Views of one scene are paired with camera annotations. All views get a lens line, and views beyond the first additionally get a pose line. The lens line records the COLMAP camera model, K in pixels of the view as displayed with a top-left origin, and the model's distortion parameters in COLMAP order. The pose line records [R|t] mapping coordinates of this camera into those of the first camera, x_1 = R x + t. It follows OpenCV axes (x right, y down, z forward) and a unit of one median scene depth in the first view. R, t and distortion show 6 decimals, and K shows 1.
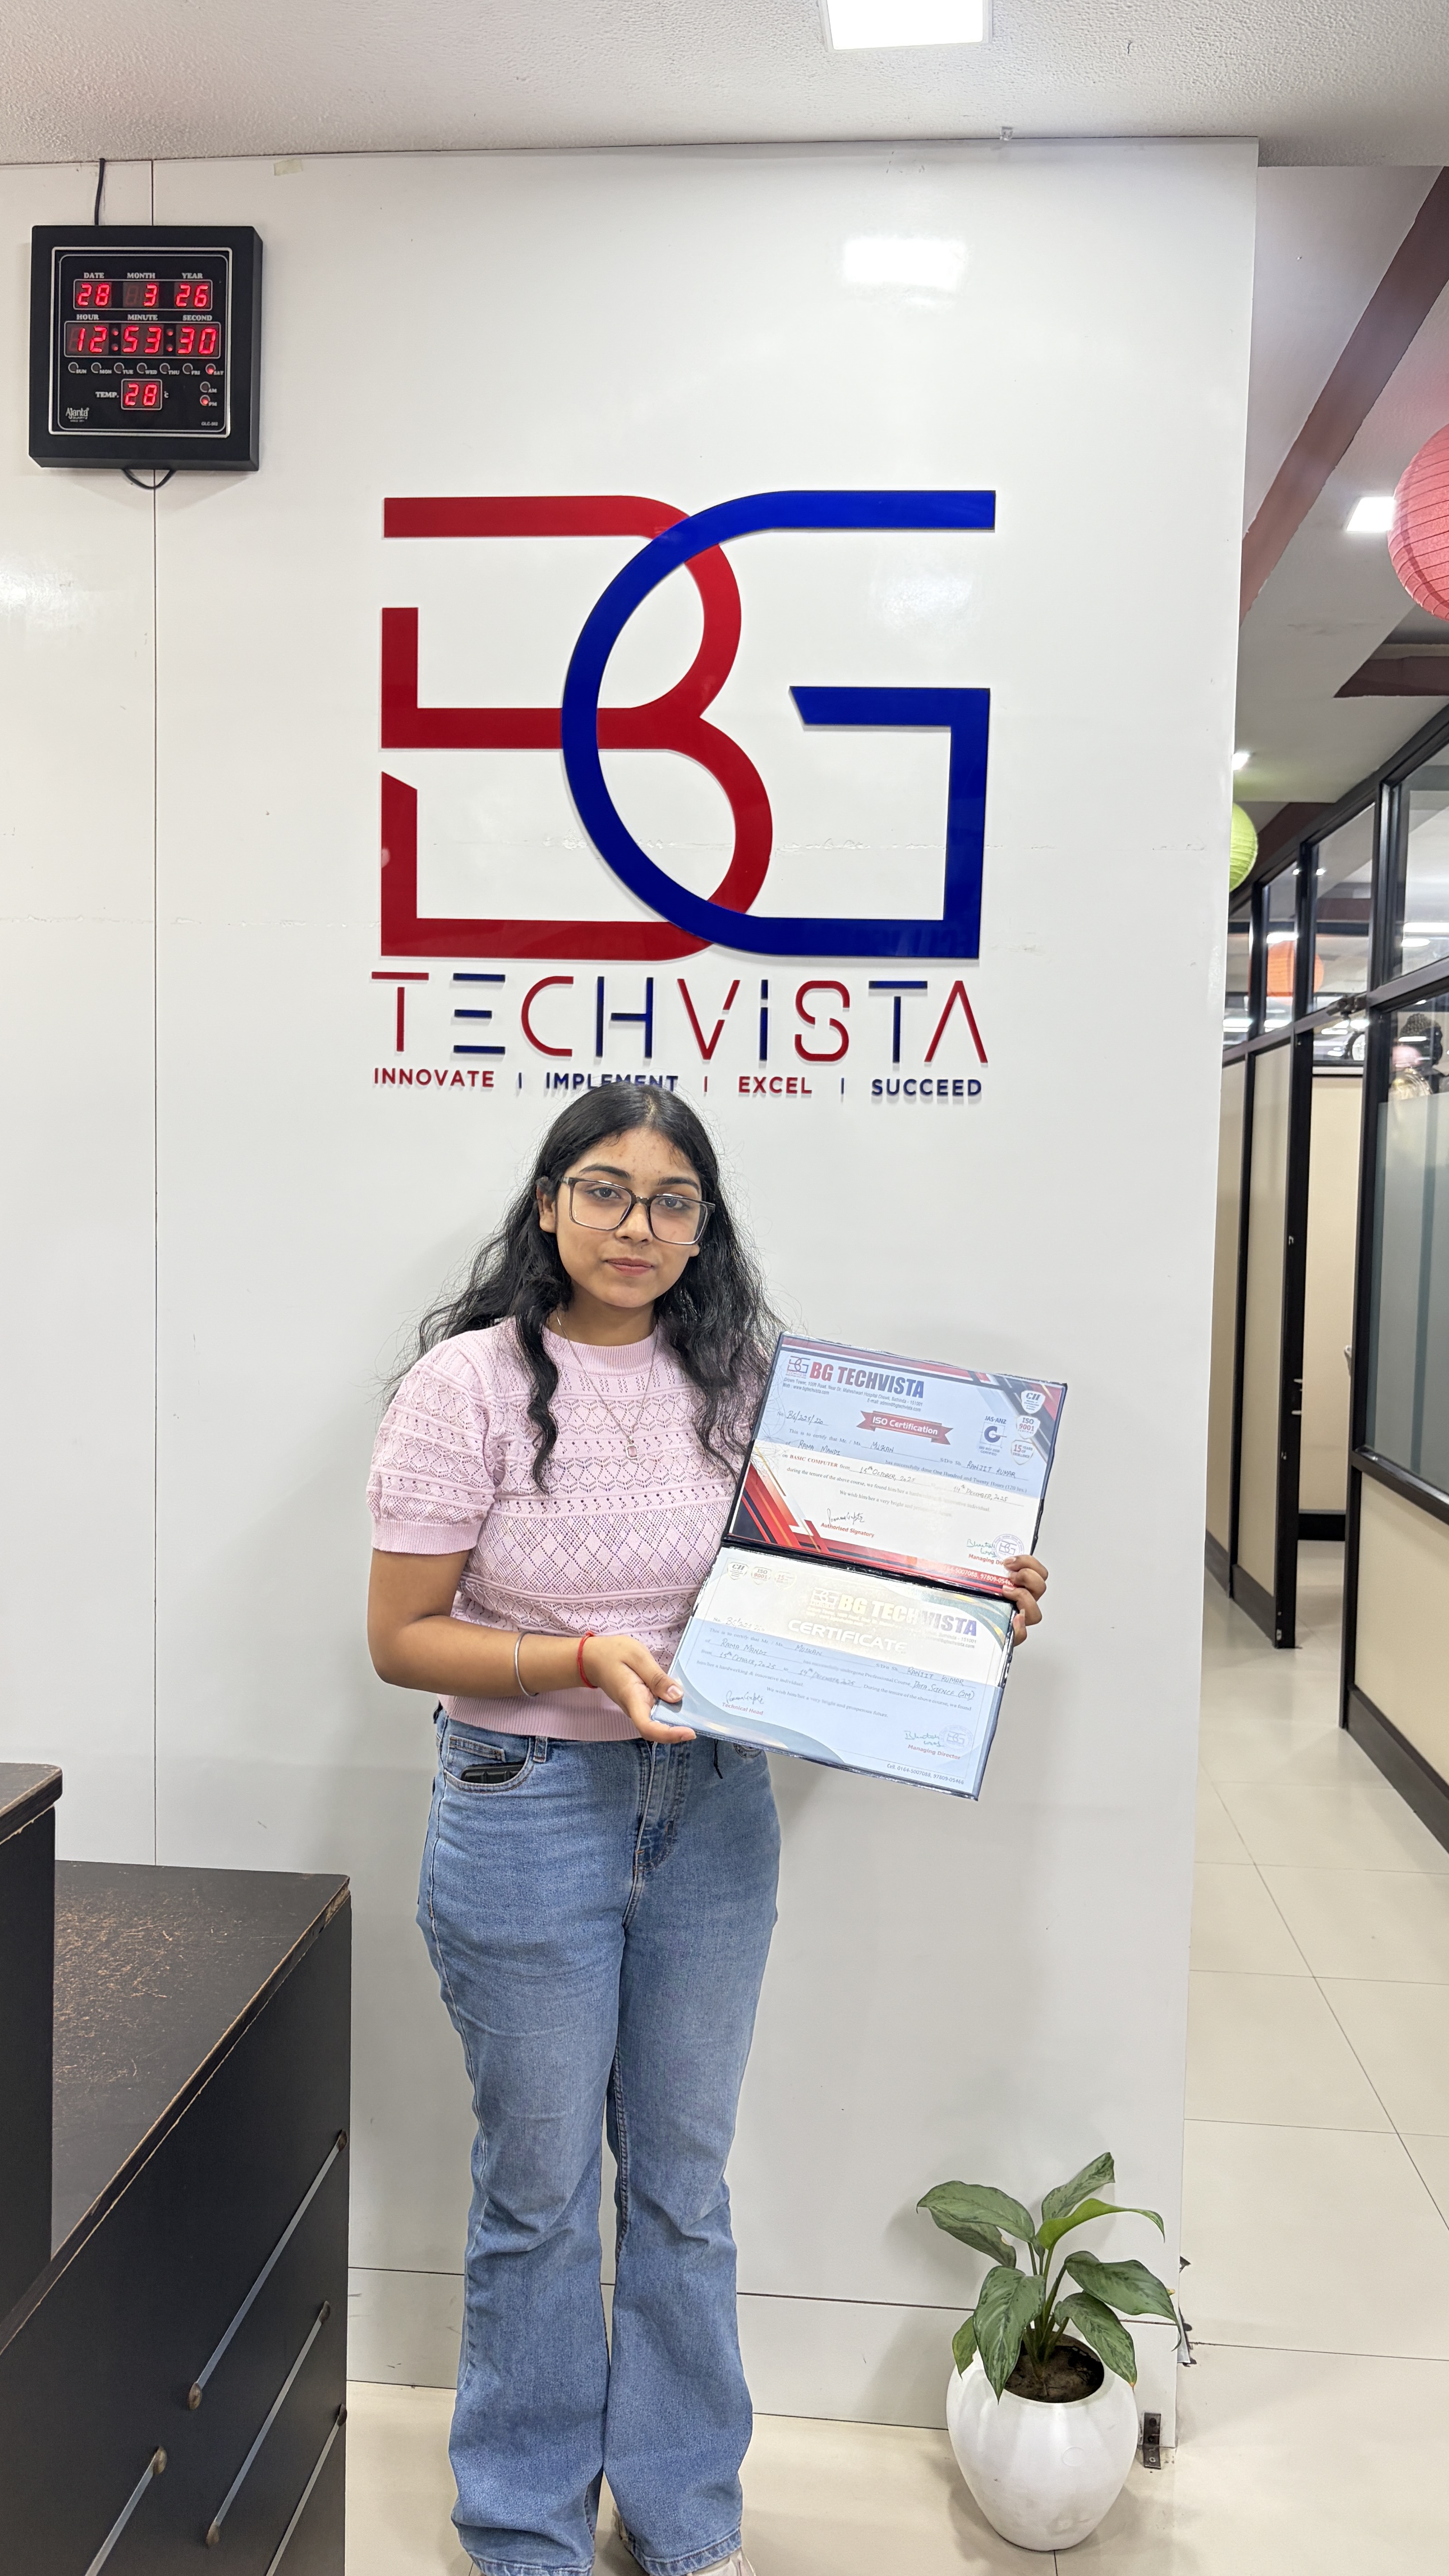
lens RADIAL K [[1854.4, 0, 736.8], [0, 1854.4, 1283.5], [0, 0, 1]] dist [0.140544, -0.125604]
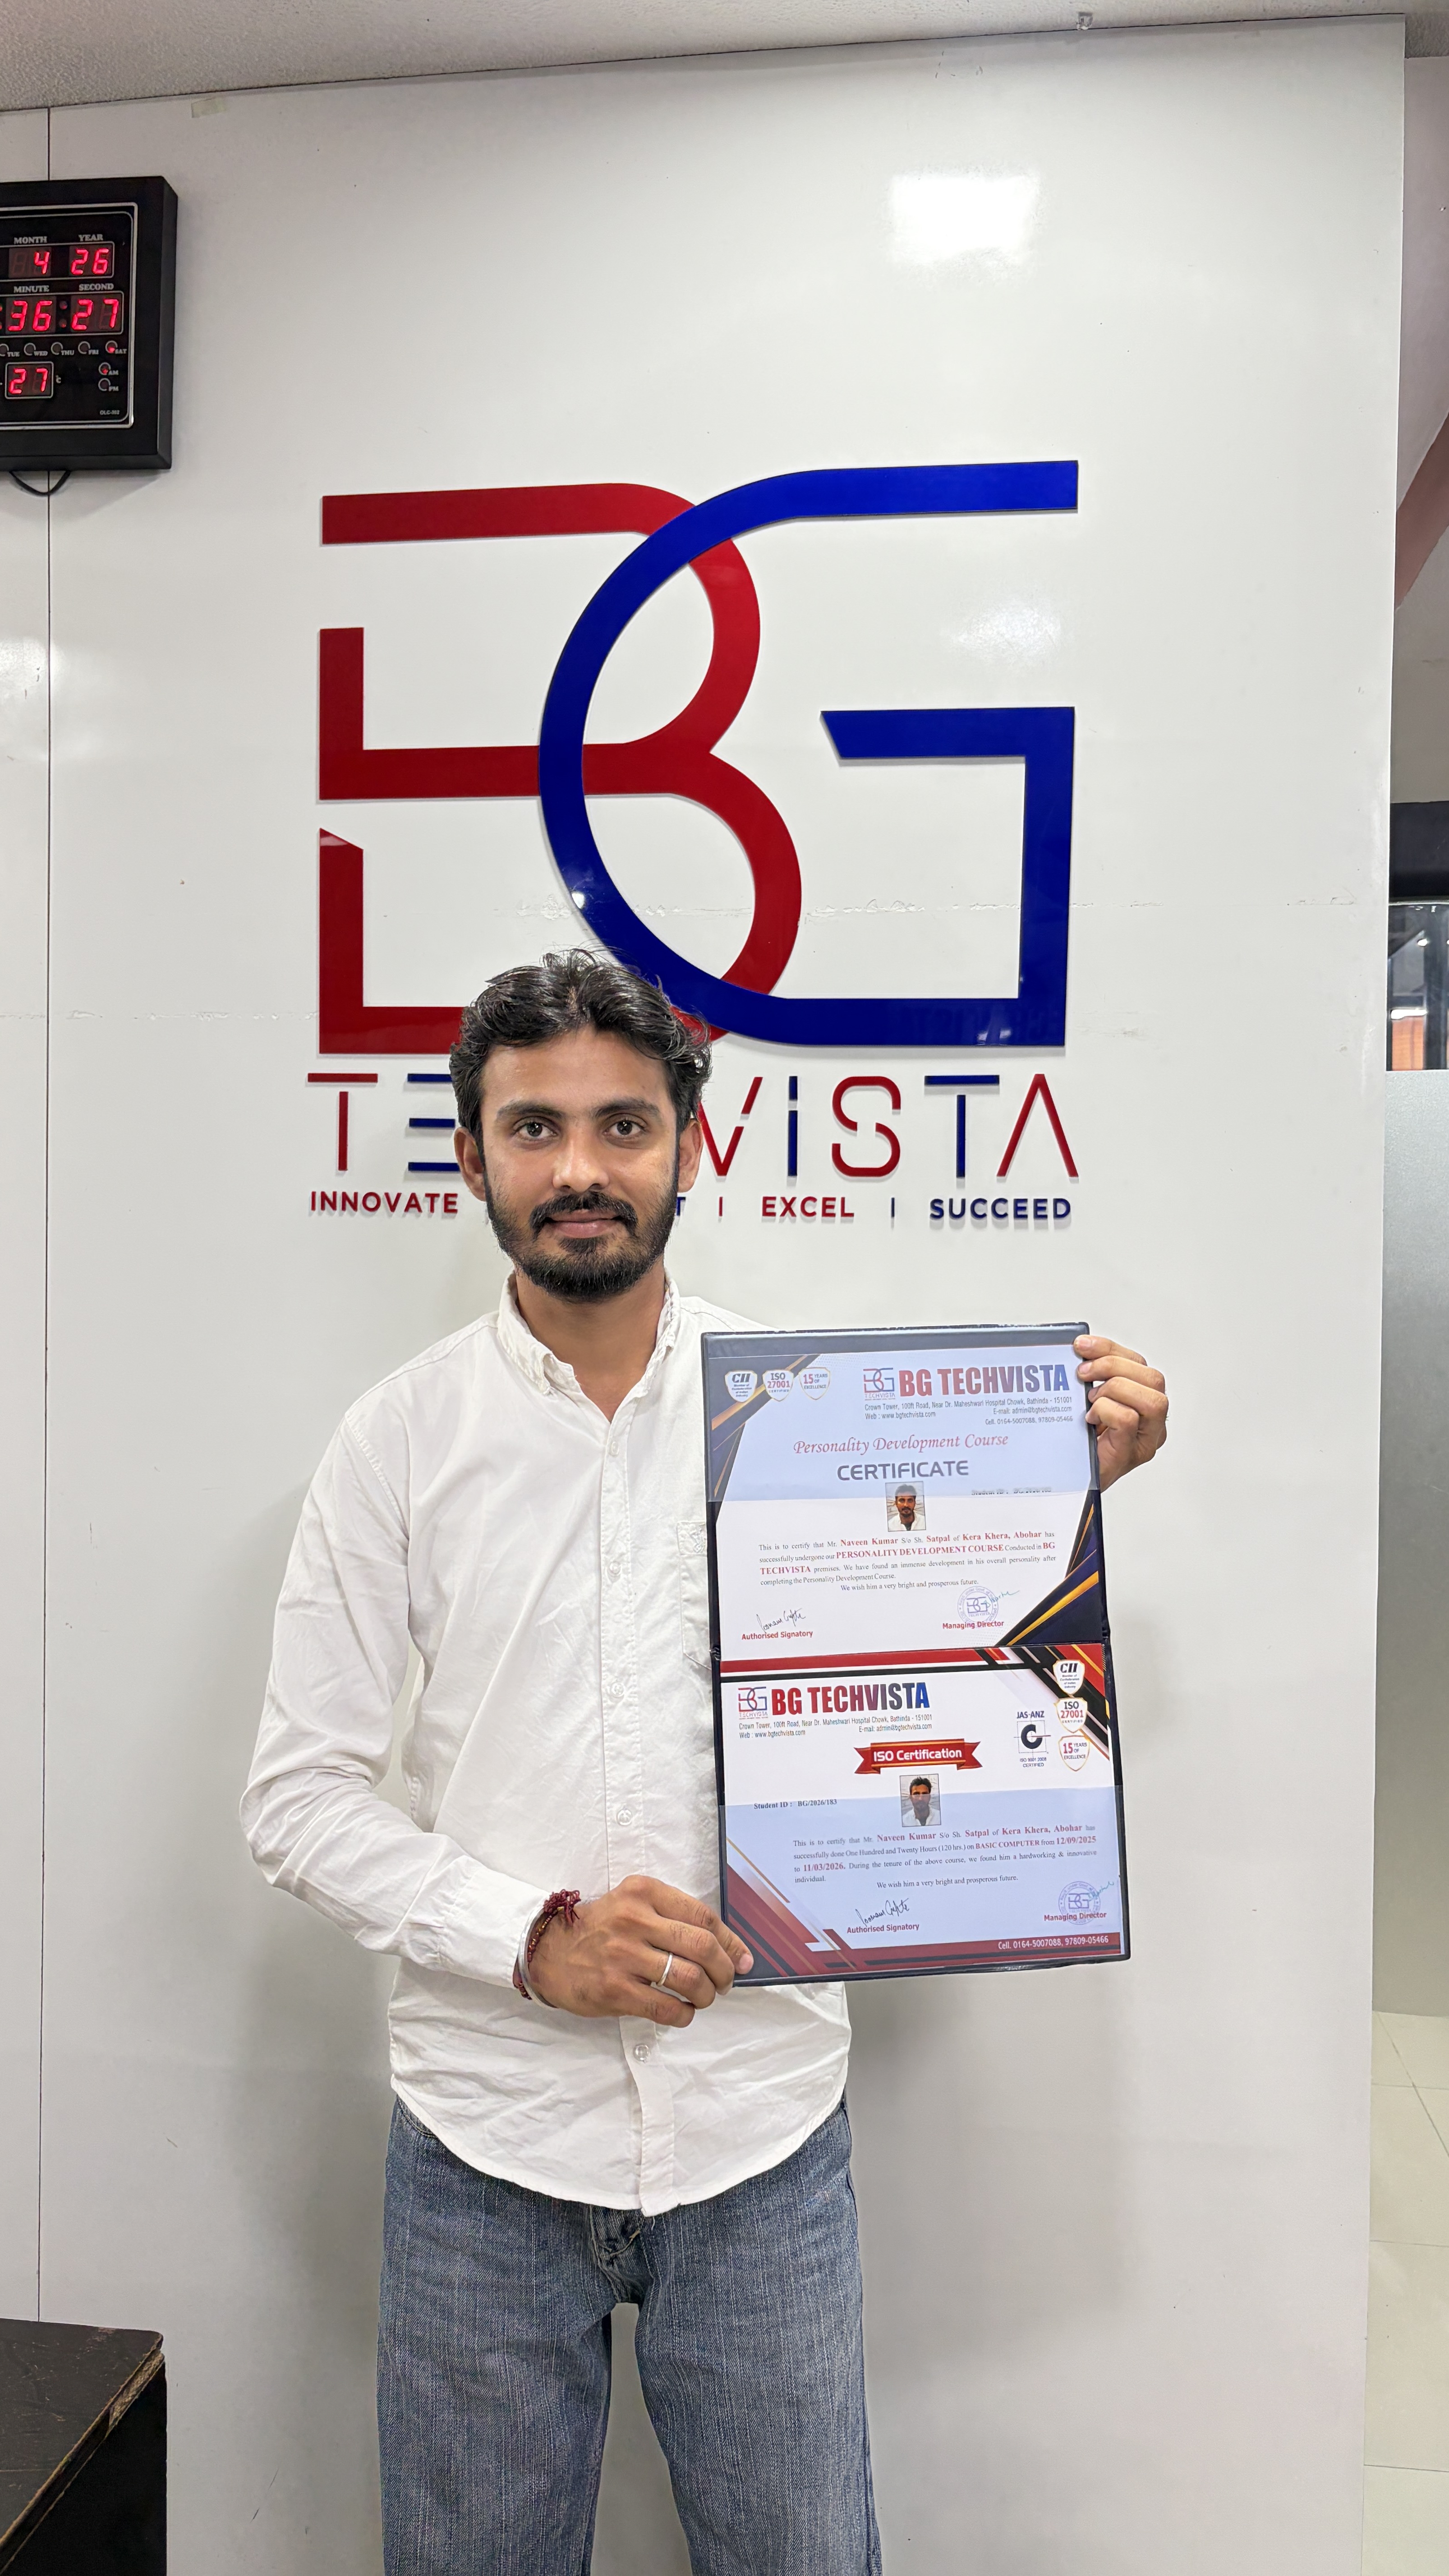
lens RADIAL K [[1854.4, 0, 736.8], [0, 1854.4, 1283.5], [0, 0, 1]] dist [0.140544, -0.125604]
pose [[0.998858, -0.008997, -0.046928, 0.027215], [0.007125, 0.999178, -0.039898, -0.042928], [0.047249, 0.039518, 0.998101, 0.209037]]
